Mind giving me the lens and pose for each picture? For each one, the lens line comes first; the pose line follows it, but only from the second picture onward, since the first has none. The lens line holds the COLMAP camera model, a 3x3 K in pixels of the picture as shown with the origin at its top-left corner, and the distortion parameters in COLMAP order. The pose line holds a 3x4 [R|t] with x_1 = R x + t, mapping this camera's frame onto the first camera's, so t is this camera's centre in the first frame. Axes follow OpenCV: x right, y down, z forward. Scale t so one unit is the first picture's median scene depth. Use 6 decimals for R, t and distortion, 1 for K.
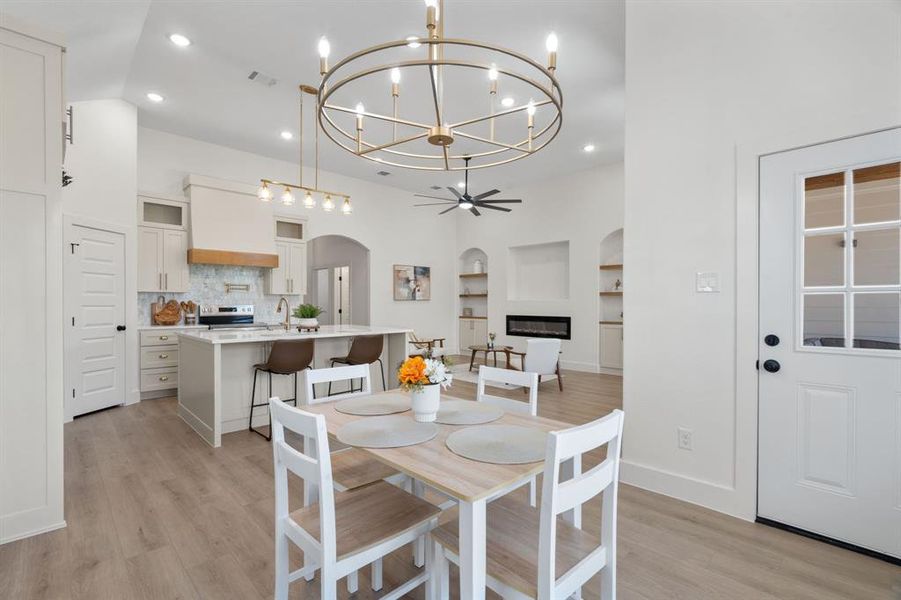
lens RADIAL K [[408.5, 0, 446.3], [0, 408.5, 307.0], [0, 0, 1]] dist [-0.006632, 0.001994]
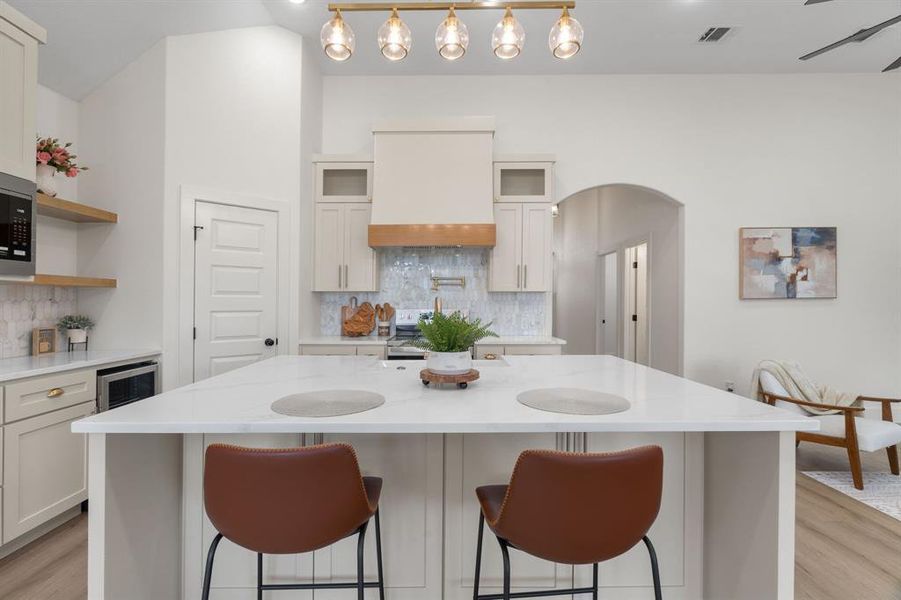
lens RADIAL K [[408.5, 0, 446.4], [0, 408.5, 307.2], [0, 0, 1]] dist [-0.006632, 0.001994]
pose [[0.722829, 0.003974, -0.691016, -0.055798], [-0.003338, 0.999992, 0.002259, -0.008907], [0.691019, 0.000674, 0.722836, 0.497771]]
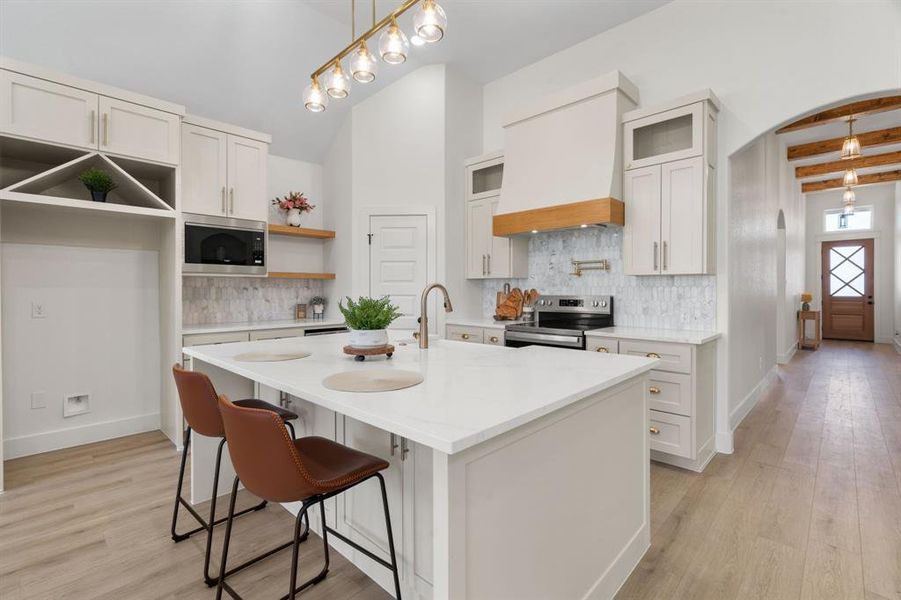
lens RADIAL K [[408.5, 0, 449.7], [0, 408.5, 292.0], [0, 0, 1]] dist [-0.006632, 0.001994]
pose [[0.041480, 0.004235, -0.999130, 0.075001], [-0.008131, 0.999959, 0.003901, -0.010151], [0.999106, 0.007962, 0.041512, 0.734463]]
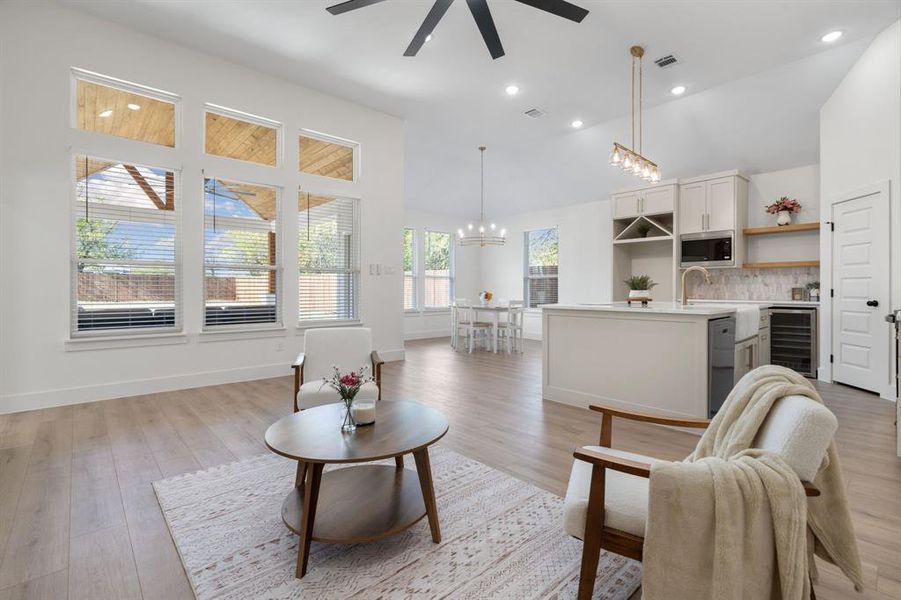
lens RADIAL K [[408.5, 0, 454.1], [0, 408.5, 301.0], [0, 0, 1]] dist [-0.006632, 0.001994]
pose [[-0.999840, -0.004149, 0.017394, 0.054782], [-0.003480, 0.999258, 0.038363, 0.012091], [-0.017540, 0.038296, -0.999112, 1.345849]]
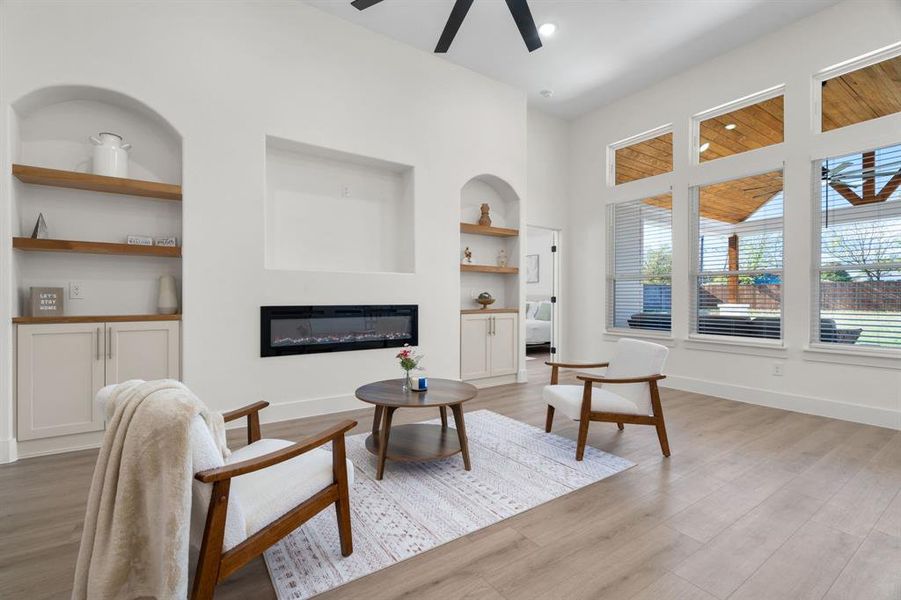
lens RADIAL K [[408.5, 0, 450.1], [0, 408.5, 301.0], [0, 0, 1]] dist [-0.006632, 0.001994]
pose [[0.156878, -0.007880, 0.987587, -0.270518], [0.008244, 0.999944, 0.006669, 0.017603], [-0.987584, 0.007095, 0.156934, 0.975743]]
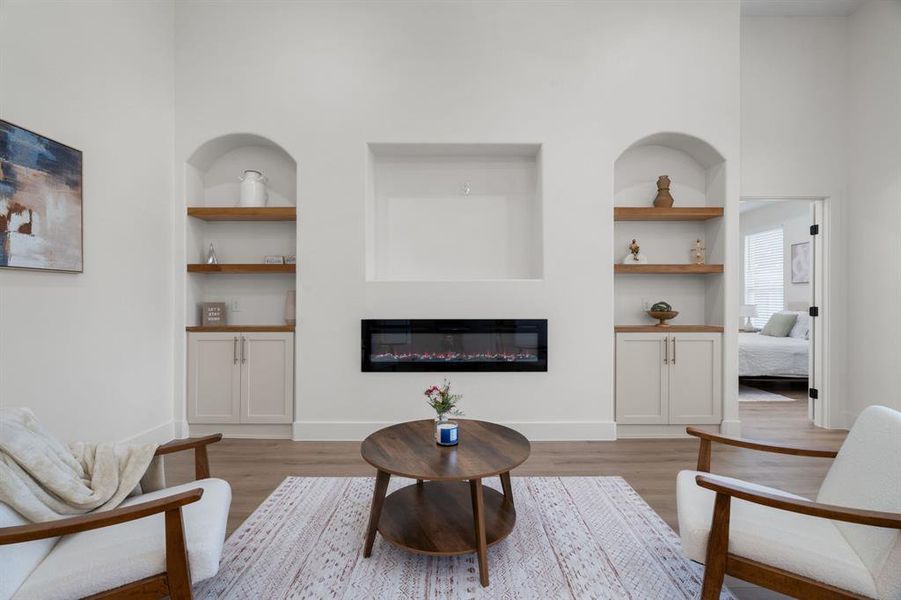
lens RADIAL K [[408.5, 0, 457.0], [0, 408.5, 301.9], [0, 0, 1]] dist [-0.006632, 0.001994]
pose [[0.687595, -0.001874, 0.726092, -0.088869], [0.009281, 0.999938, -0.006209, 0.008492], [-0.726035, 0.011008, 0.687569, 0.864257]]
